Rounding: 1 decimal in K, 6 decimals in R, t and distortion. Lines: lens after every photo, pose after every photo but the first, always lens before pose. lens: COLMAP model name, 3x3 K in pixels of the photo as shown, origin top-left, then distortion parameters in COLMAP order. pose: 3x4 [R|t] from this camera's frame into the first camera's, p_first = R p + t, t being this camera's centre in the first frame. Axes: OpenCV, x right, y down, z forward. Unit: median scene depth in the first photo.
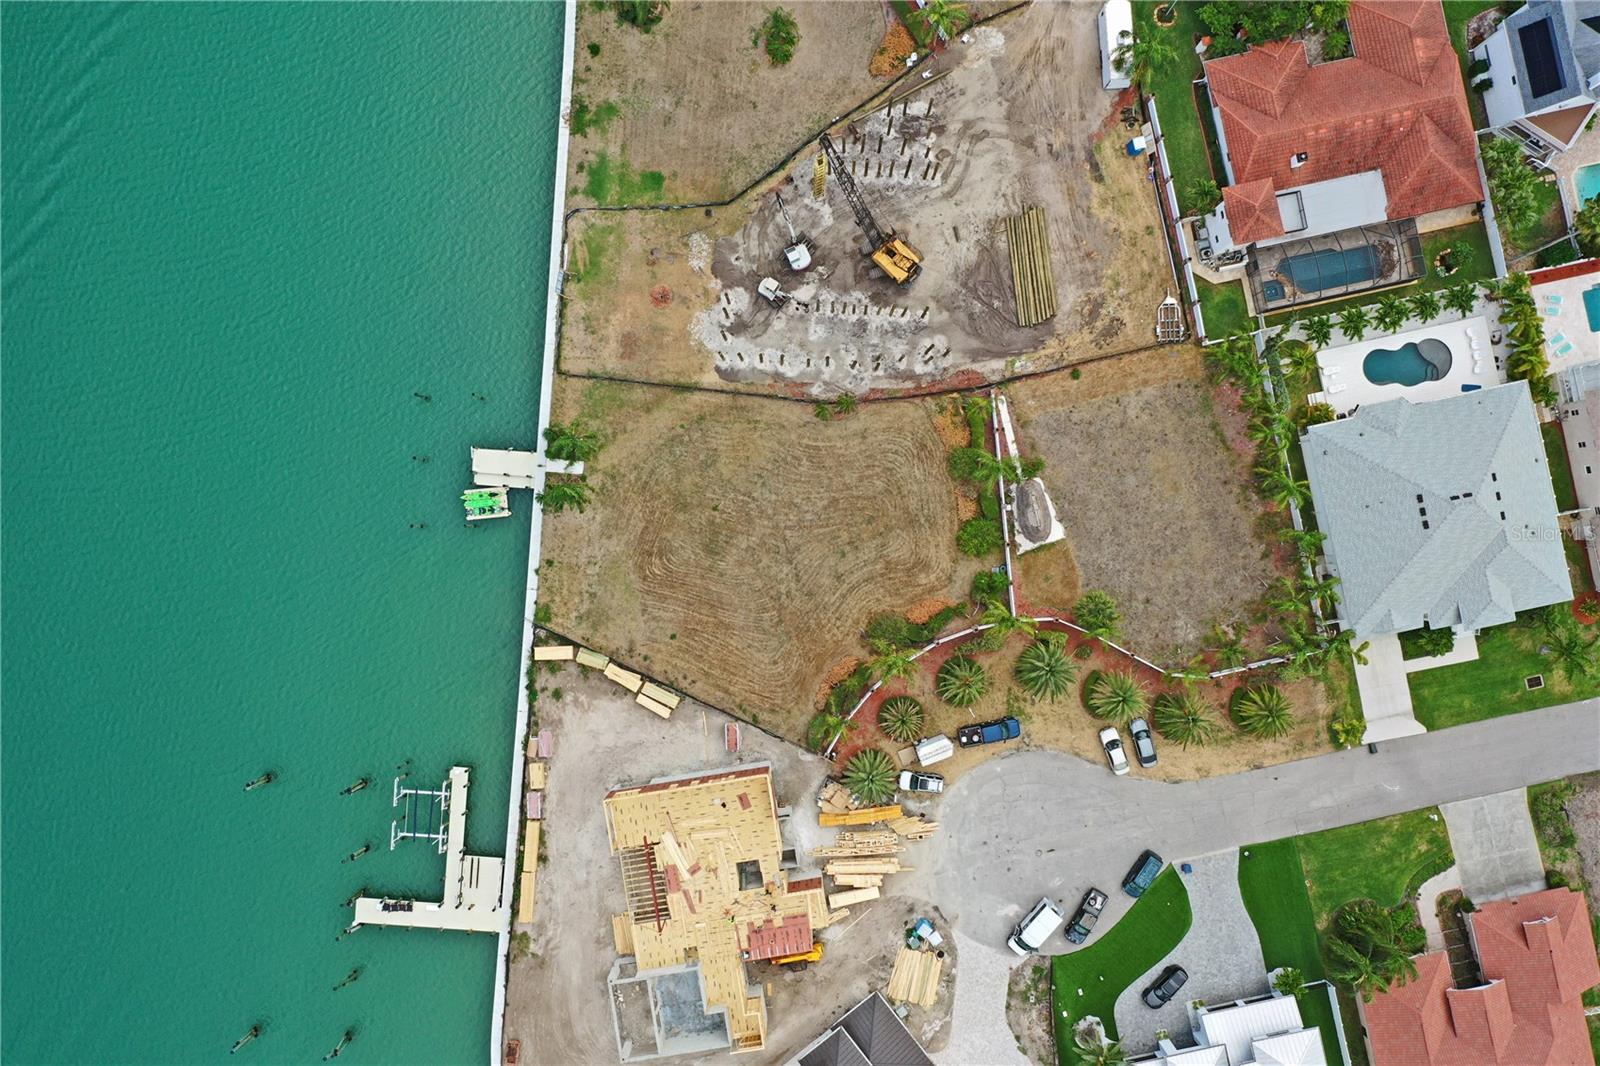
lens RADIAL K [[1291.3, 0, 796.8], [0, 1291.3, 530.4], [0, 0, 1]] dist [0.011997, -0.005000]
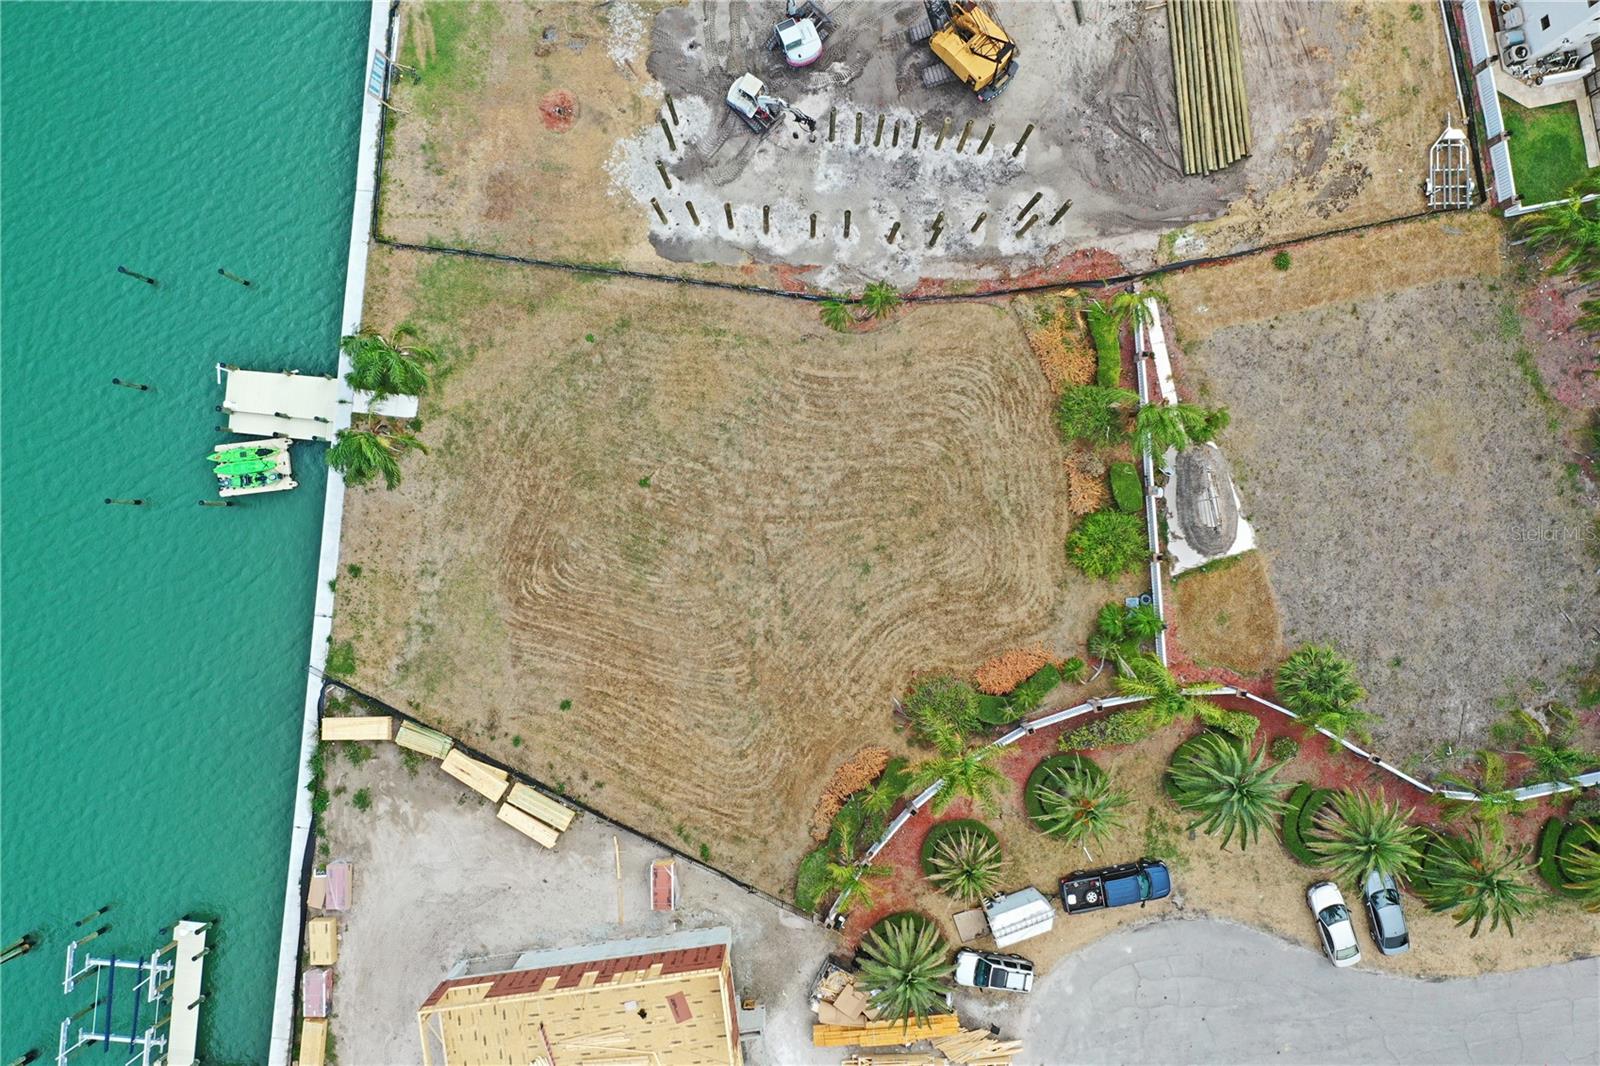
lens RADIAL K [[1291.3, 0, 806.5], [0, 1291.3, 534.1], [0, 0, 1]] dist [0.011997, -0.005000]
pose [[0.999646, 0.023347, 0.012735, 0.002031], [-0.023333, 0.999727, -0.001249, 0.004921], [-0.012761, 0.000951, 0.999918, 0.430047]]
